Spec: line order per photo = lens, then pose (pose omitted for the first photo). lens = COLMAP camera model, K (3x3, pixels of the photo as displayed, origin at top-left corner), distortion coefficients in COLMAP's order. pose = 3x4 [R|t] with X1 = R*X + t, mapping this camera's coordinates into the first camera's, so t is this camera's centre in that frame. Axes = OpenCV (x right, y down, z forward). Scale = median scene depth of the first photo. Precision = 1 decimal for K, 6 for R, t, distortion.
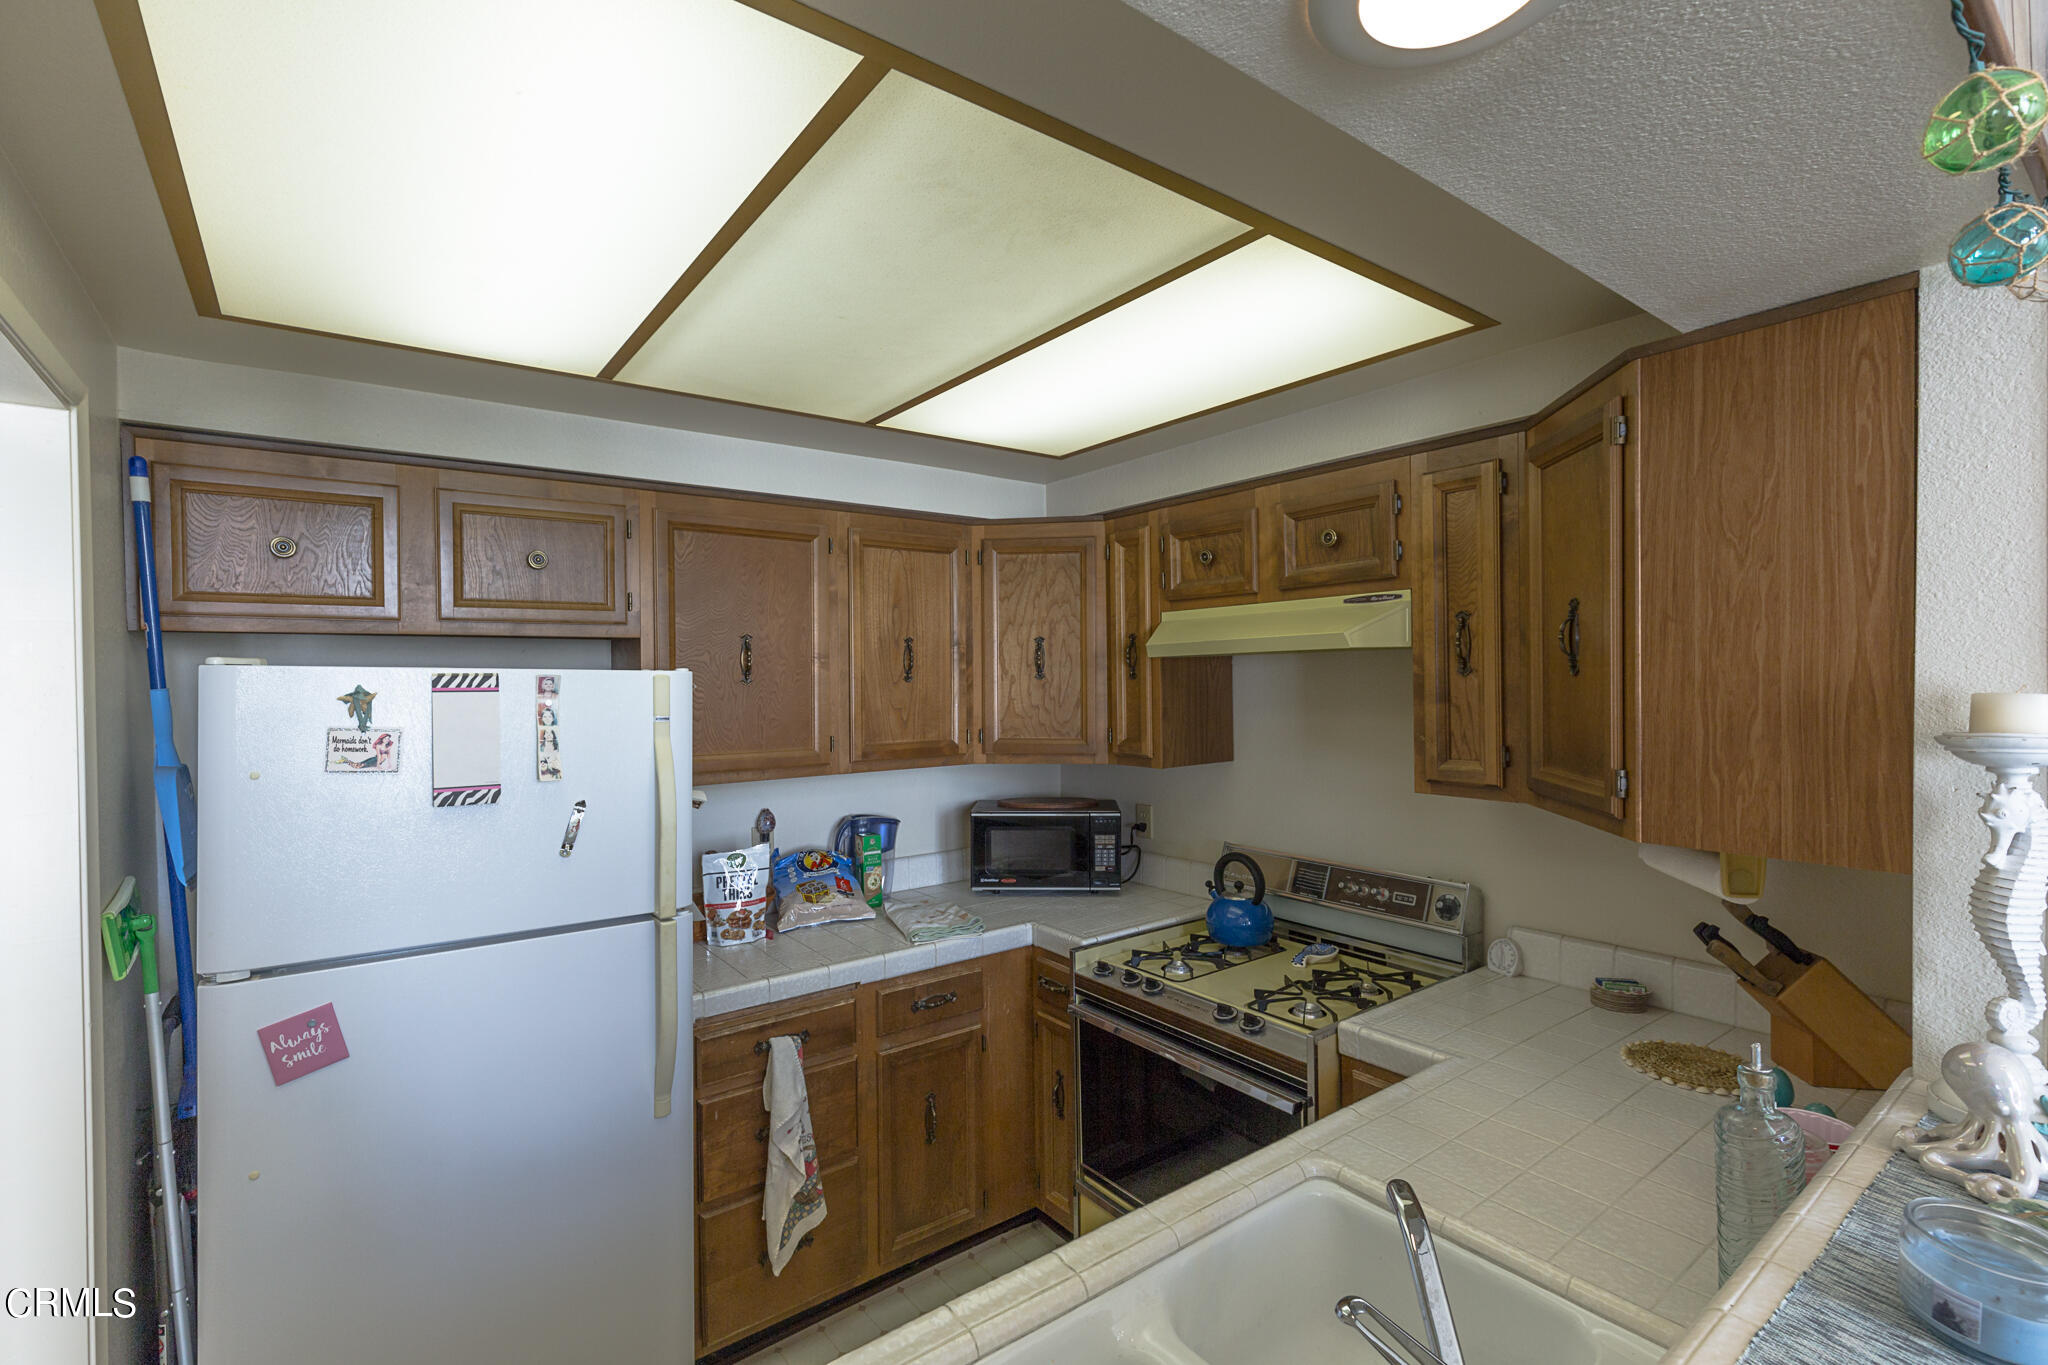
lens RADIAL K [[917.8, 0, 1019.4], [0, 917.8, 688.2], [0, 0, 1]] dist [0.001338, 0.000031]
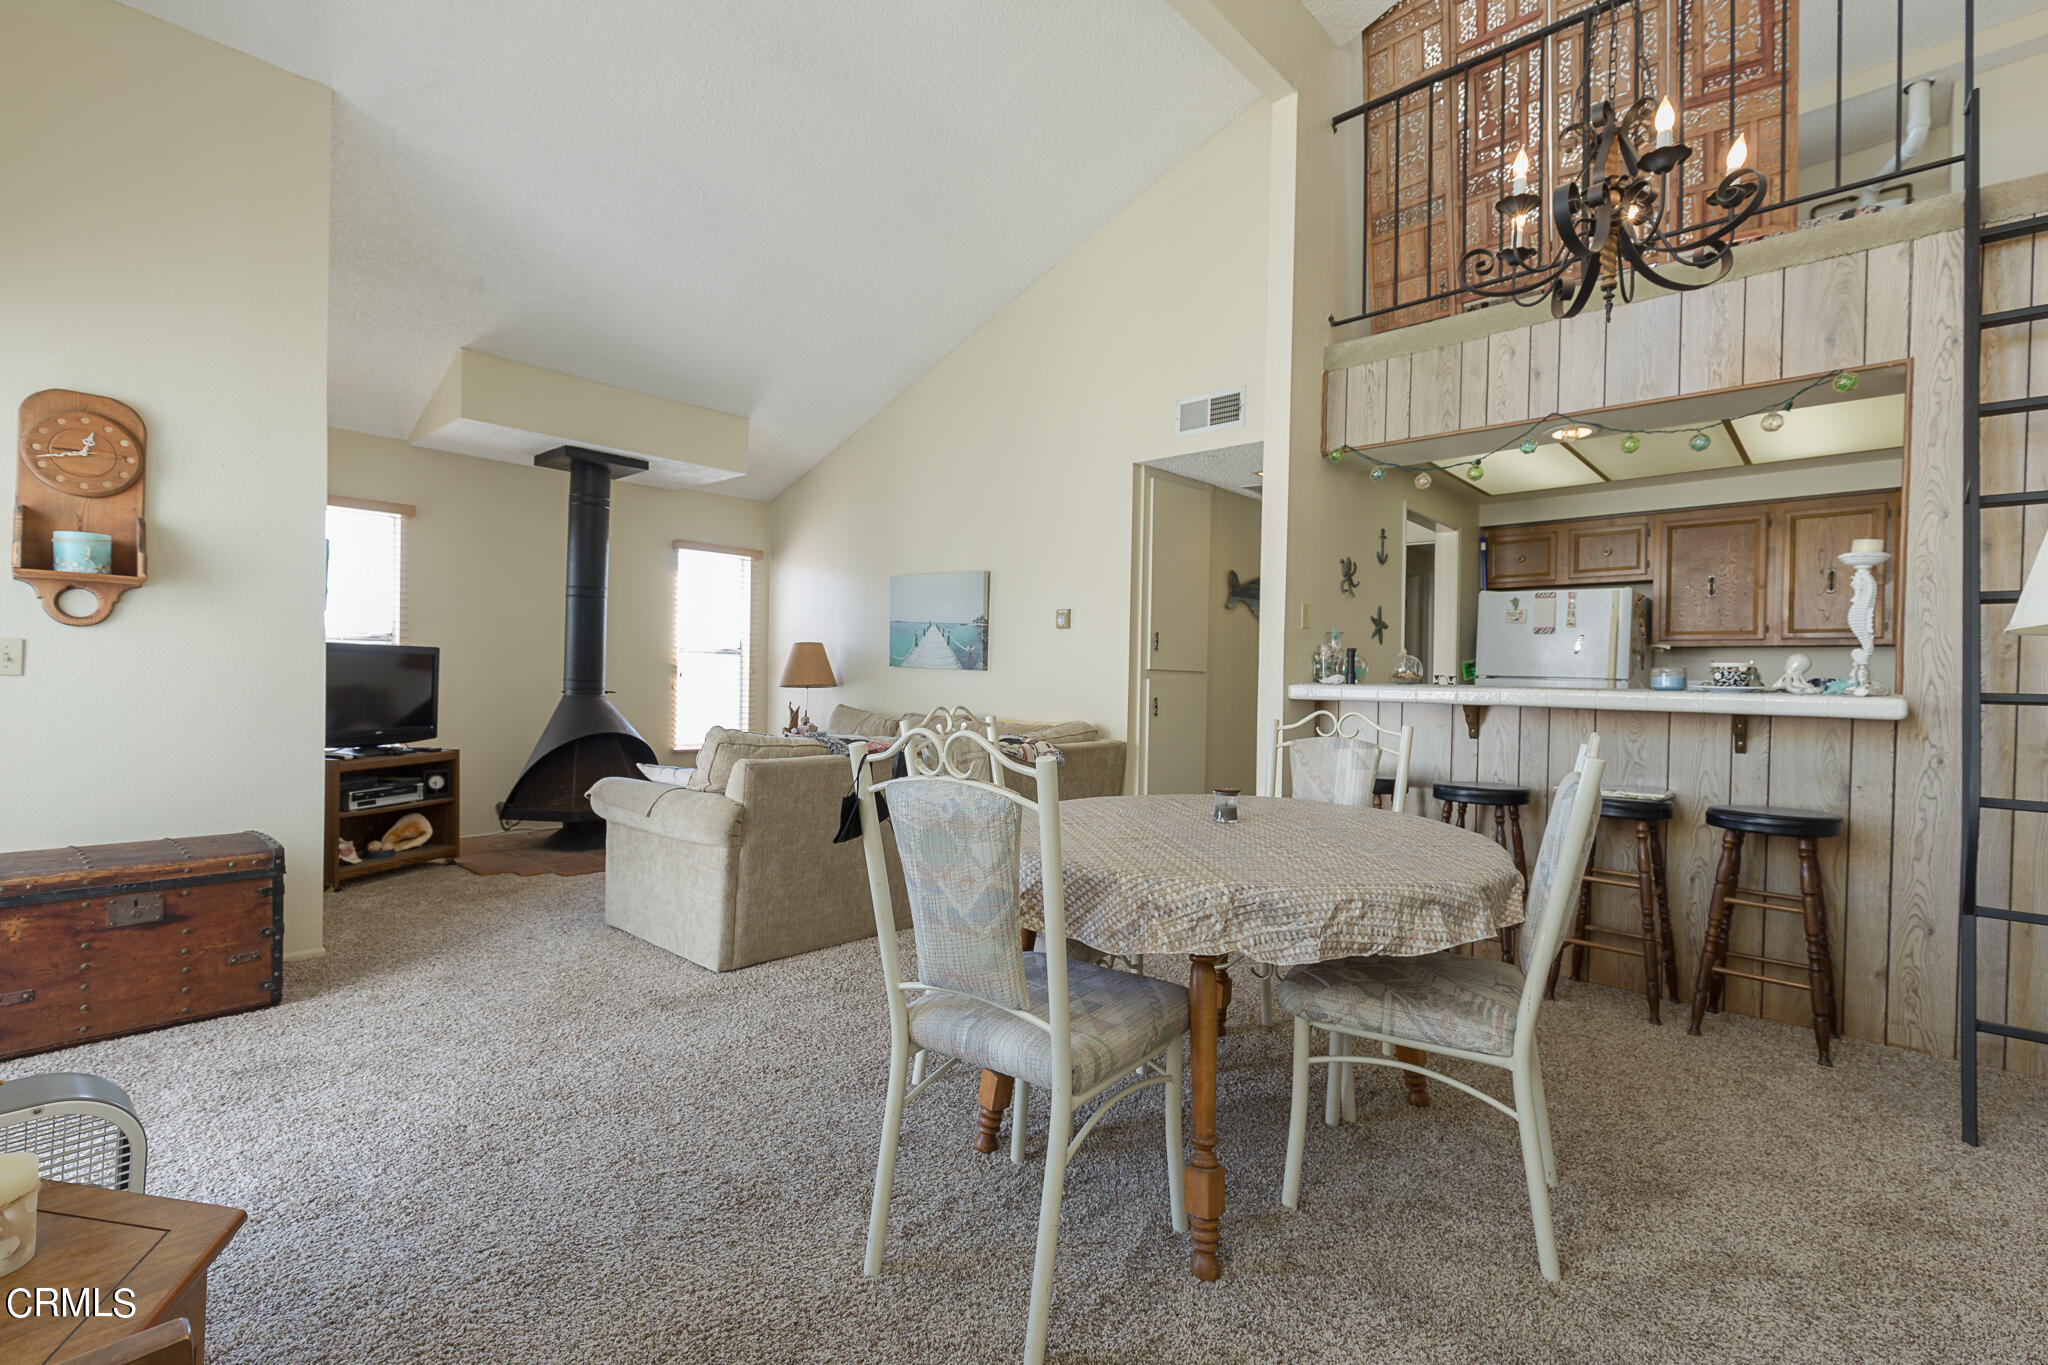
lens RADIAL K [[917.8, 0, 1022.0], [0, 917.8, 685.3], [0, 0, 1]] dist [0.001338, 0.000031]
pose [[0.175663, 0.018085, -0.984284, 1.757500], [-0.032555, 0.999391, 0.012553, 0.258739], [0.983912, 0.029839, 0.176145, -1.053970]]
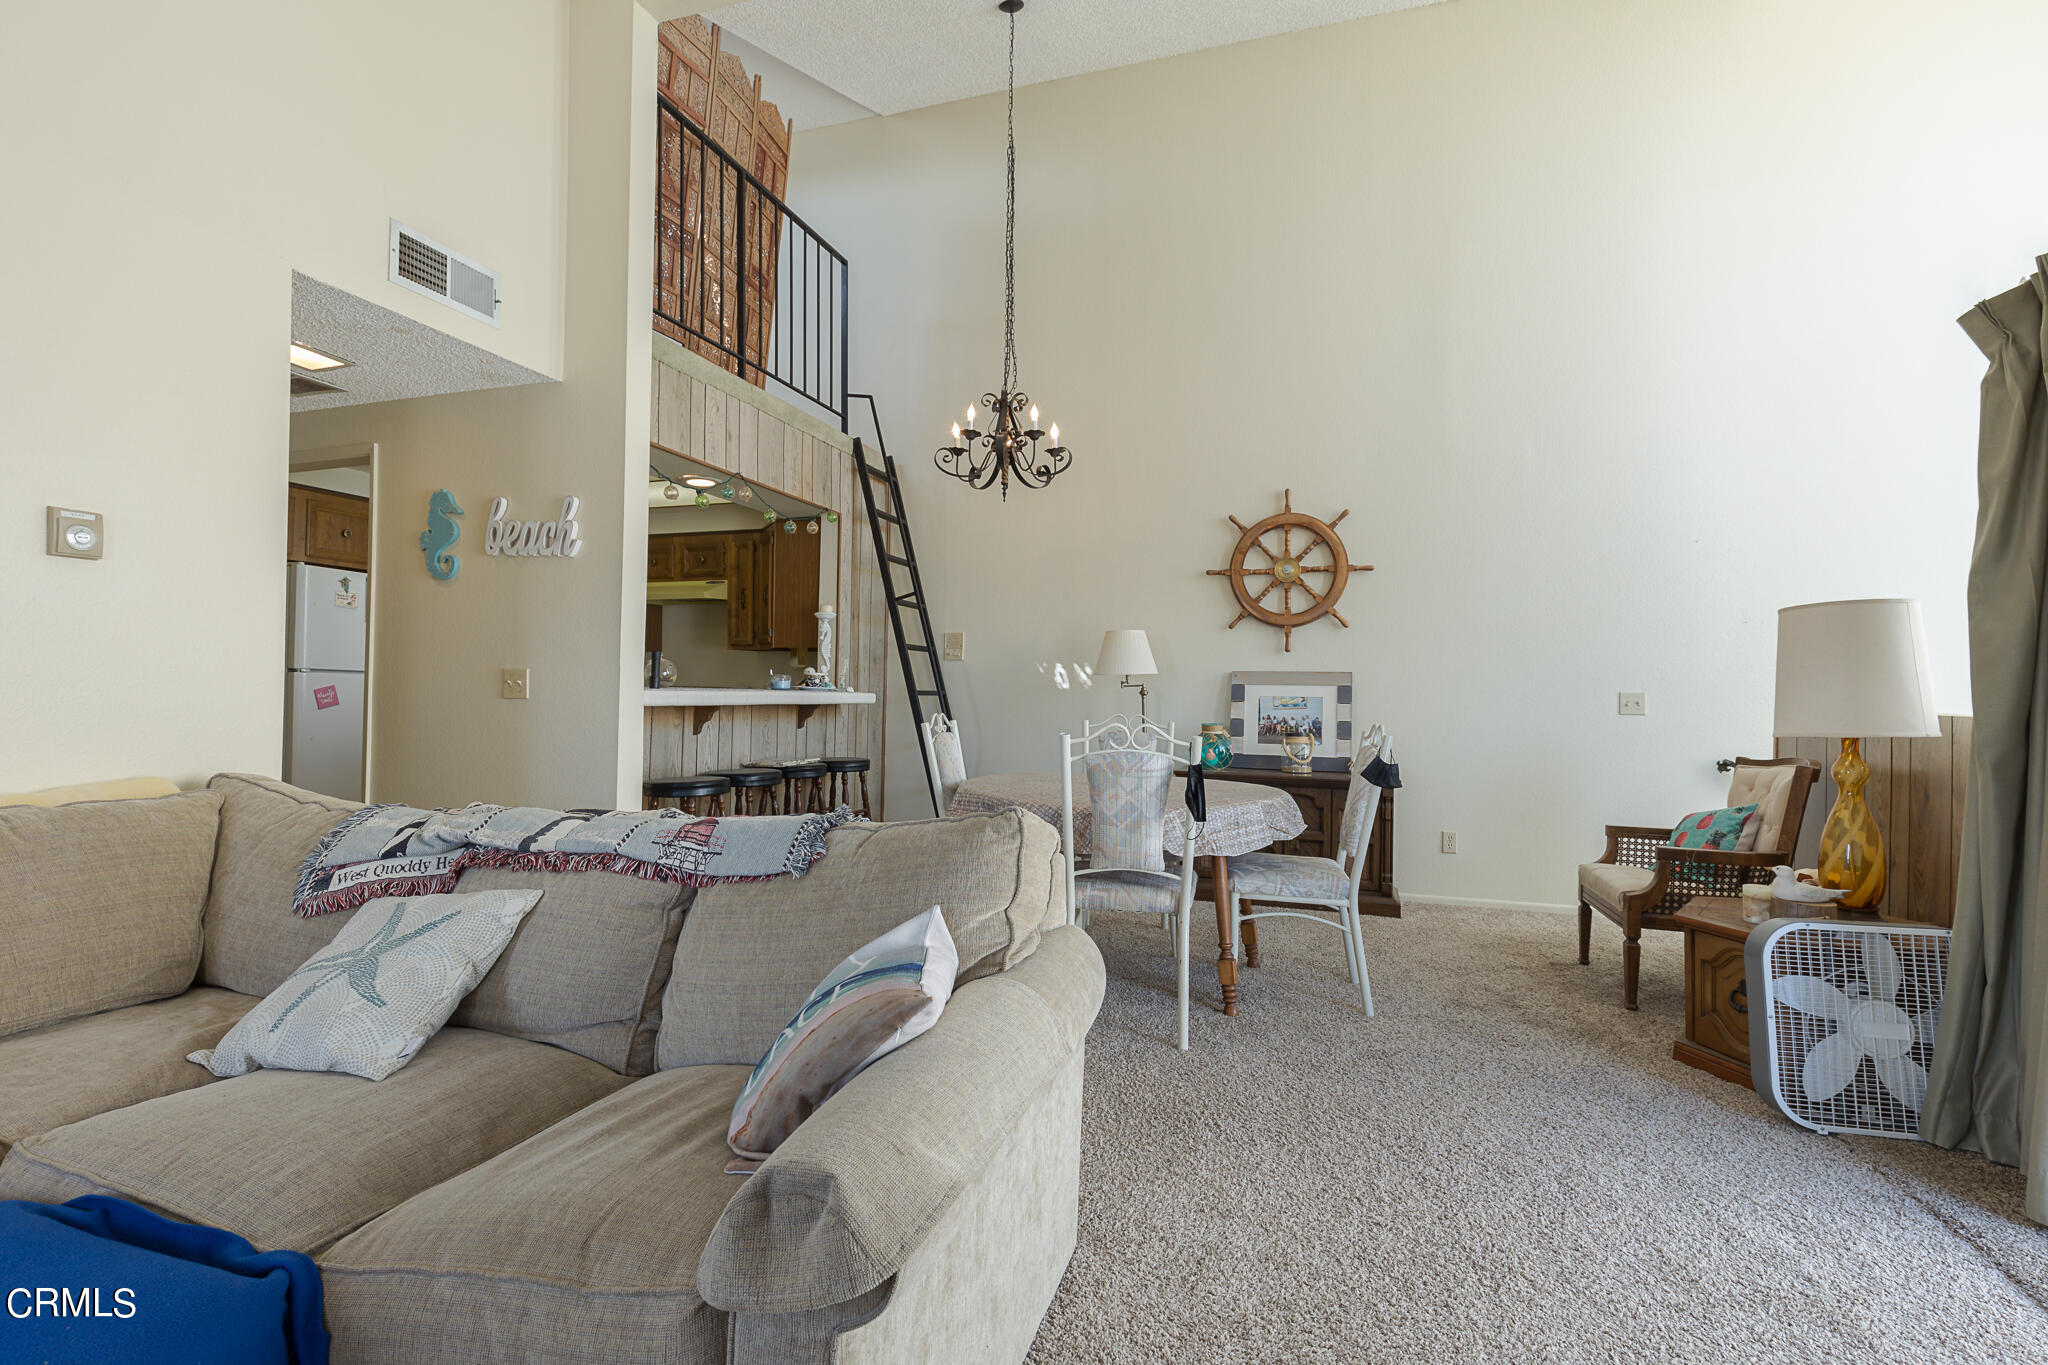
lens RADIAL K [[917.8, 0, 1032.5], [0, 917.8, 686.8], [0, 0, 1]] dist [0.001338, 0.000031]
pose [[0.815795, 0.022787, 0.577892, -0.468212], [-0.014076, 0.999710, -0.019549, 0.279543], [-0.578170, 0.007814, 0.815879, -1.964556]]
